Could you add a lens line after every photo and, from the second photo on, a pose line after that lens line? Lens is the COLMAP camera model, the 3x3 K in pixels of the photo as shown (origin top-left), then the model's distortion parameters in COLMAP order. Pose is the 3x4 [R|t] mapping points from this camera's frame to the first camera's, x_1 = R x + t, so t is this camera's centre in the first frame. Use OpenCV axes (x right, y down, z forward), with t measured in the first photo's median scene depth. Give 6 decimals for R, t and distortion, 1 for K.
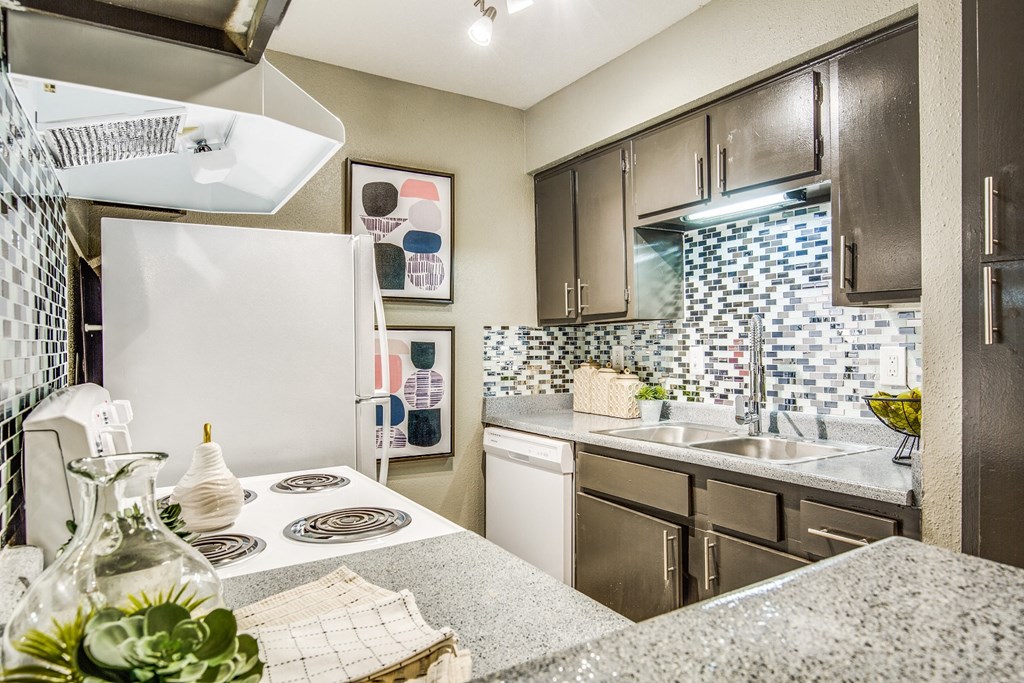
lens RADIAL K [[618.4, 0, 512.0], [0, 618.4, 341.5], [0, 0, 1]] dist [-0.005409, -0.000497]
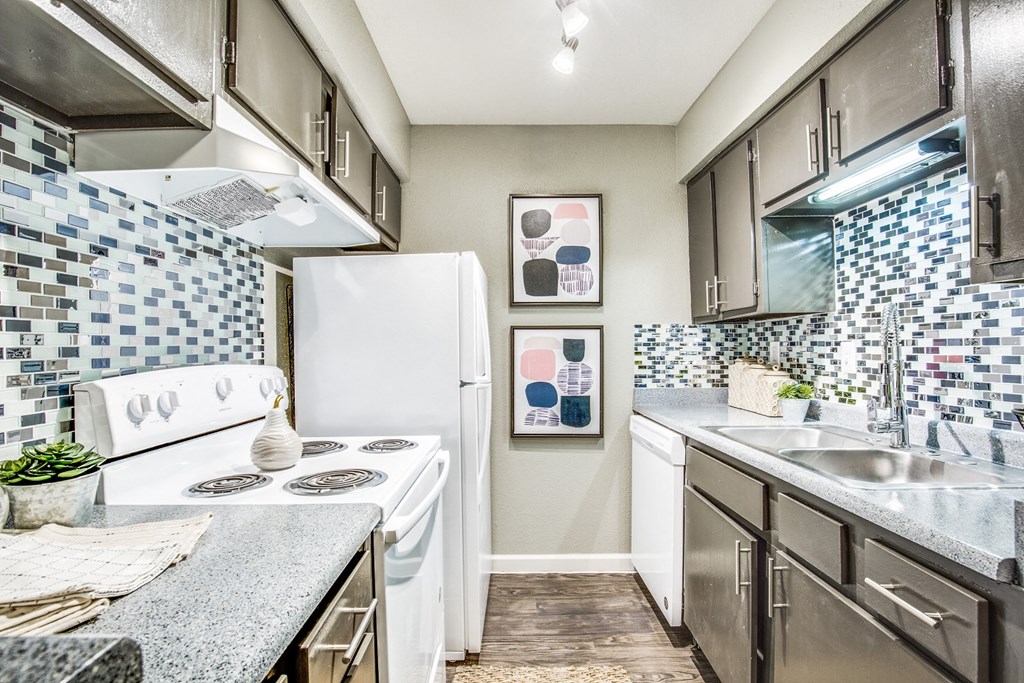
lens RADIAL K [[473.5, 0, 490.6], [0, 473.5, 343.0], [0, 0, 1]] dist [-0.027121, 0.000696]
pose [[0.848547, -0.002459, -0.529114, 0.218393], [0.003837, 0.999992, 0.001507, 0.007022], [0.529106, -0.003309, 0.848550, 0.155091]]
